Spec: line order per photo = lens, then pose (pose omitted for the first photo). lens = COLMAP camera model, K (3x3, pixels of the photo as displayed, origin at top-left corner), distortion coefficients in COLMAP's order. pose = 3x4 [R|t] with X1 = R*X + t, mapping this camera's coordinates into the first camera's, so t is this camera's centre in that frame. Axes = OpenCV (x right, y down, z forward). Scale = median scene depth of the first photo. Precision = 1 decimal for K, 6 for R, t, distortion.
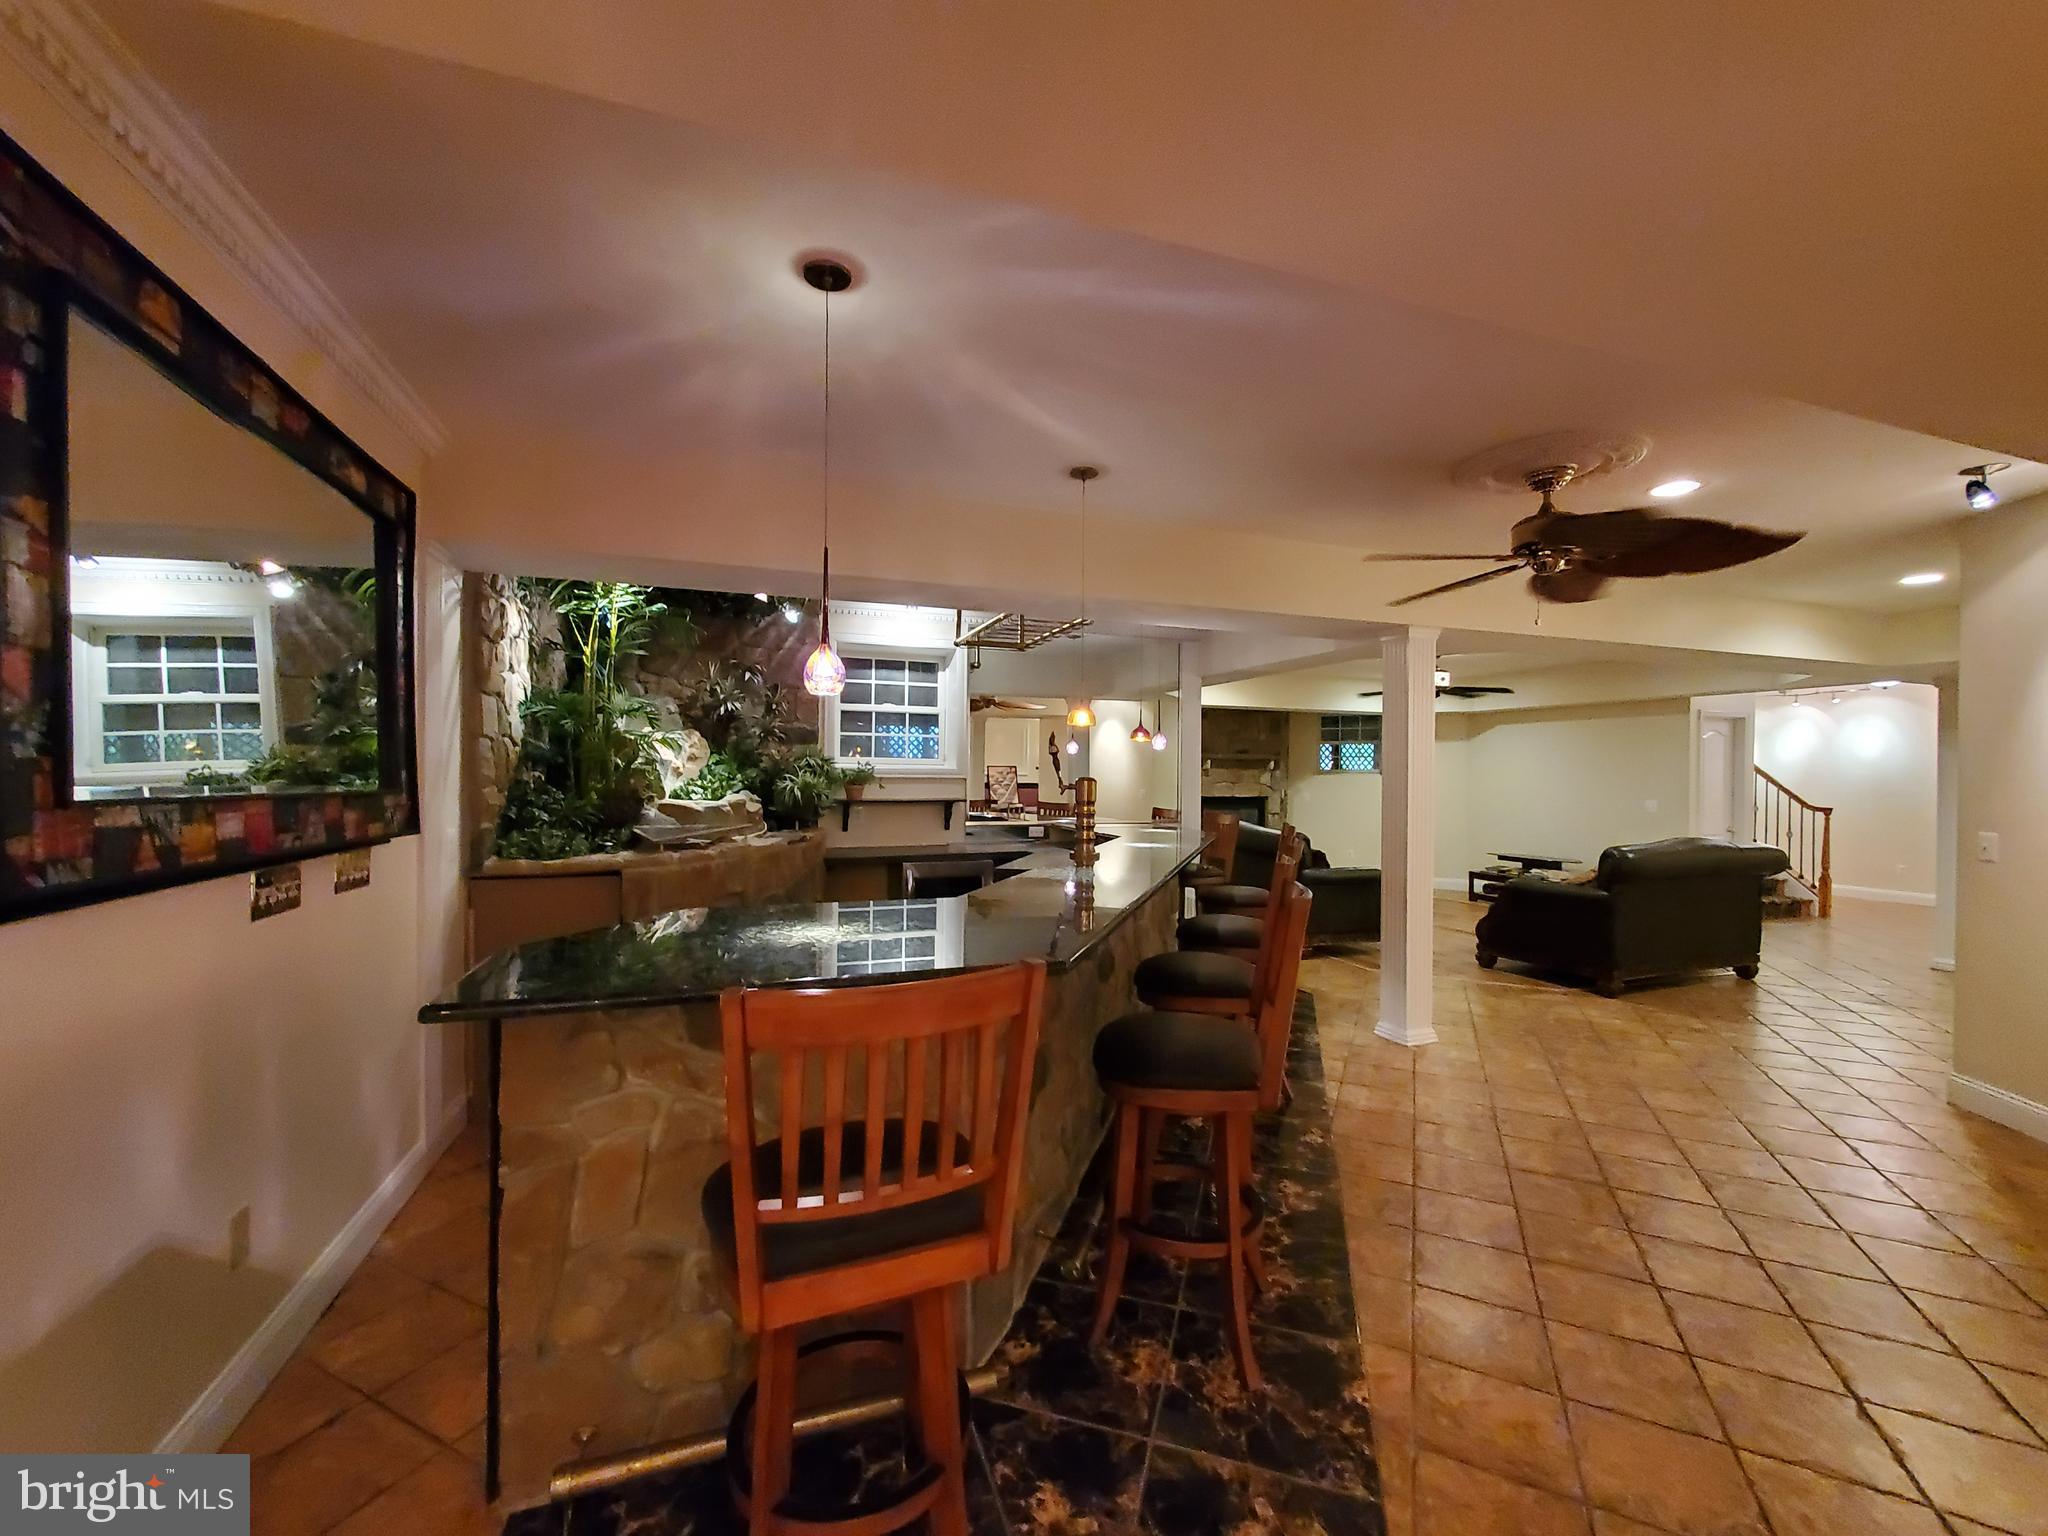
lens RADIAL K [[818.6, 0, 1023.9], [0, 818.6, 780.1], [0, 0, 1]] dist [0.001874, 0.000270]
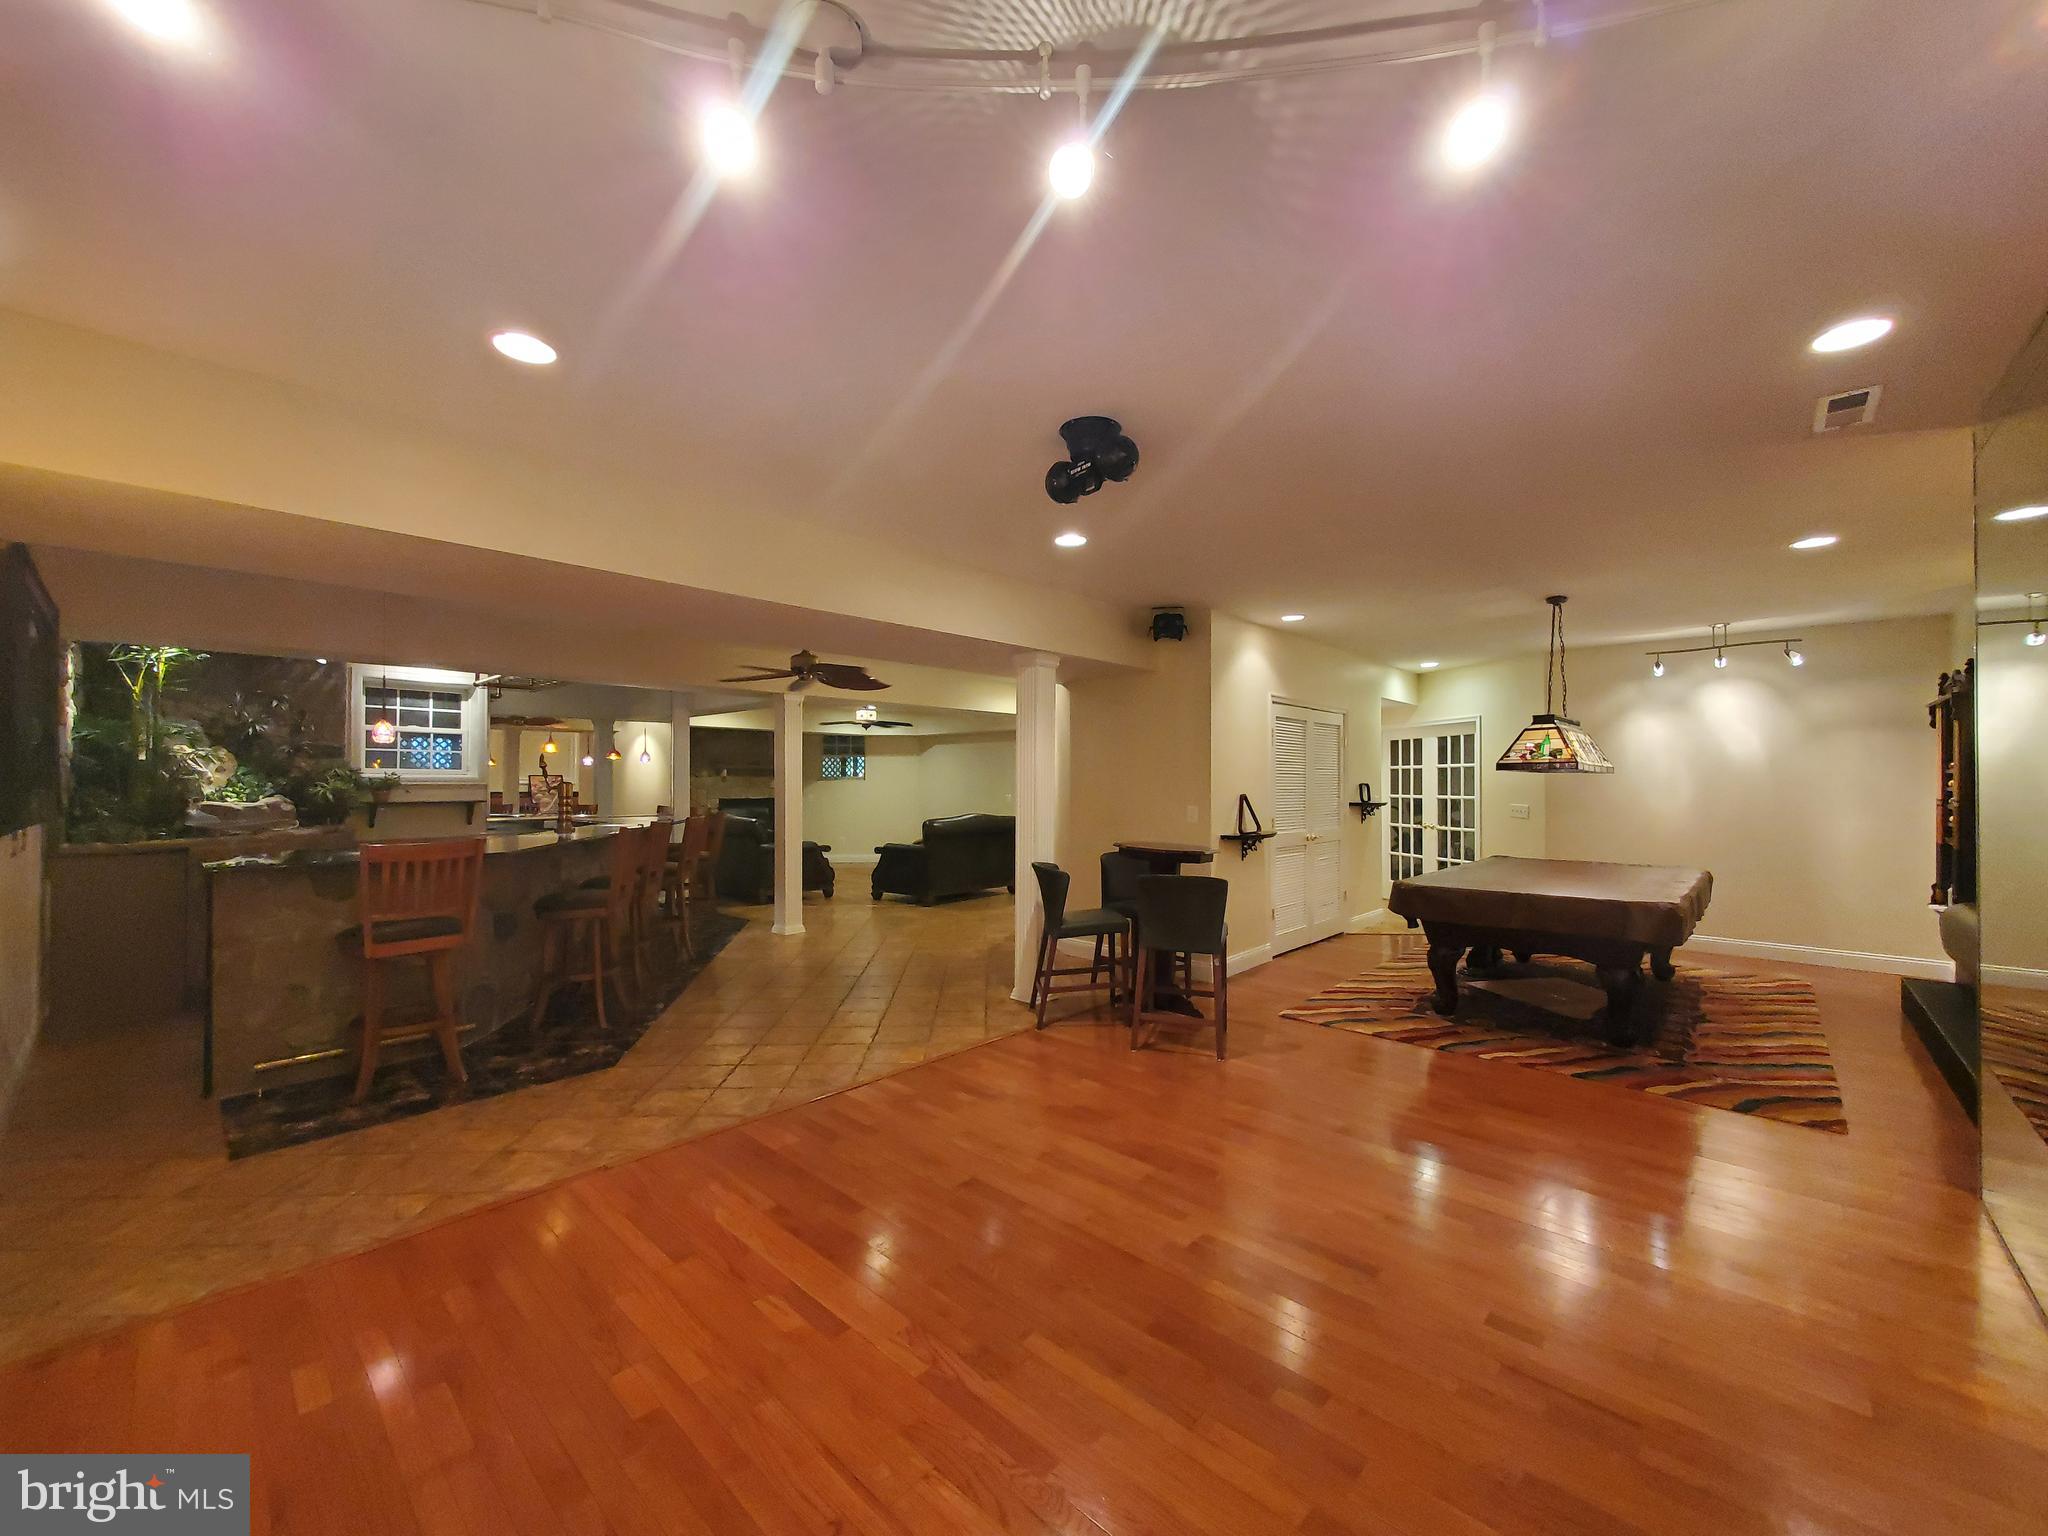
lens RADIAL K [[818.6, 0, 1023.9], [0, 818.6, 780.1], [0, 0, 1]] dist [0.001874, 0.000270]
pose [[0.886317, -0.006675, 0.463030, 0.094676], [0.011209, 0.999912, -0.007043, 0.010970], [-0.462943, 0.011432, 0.886314, -0.634702]]
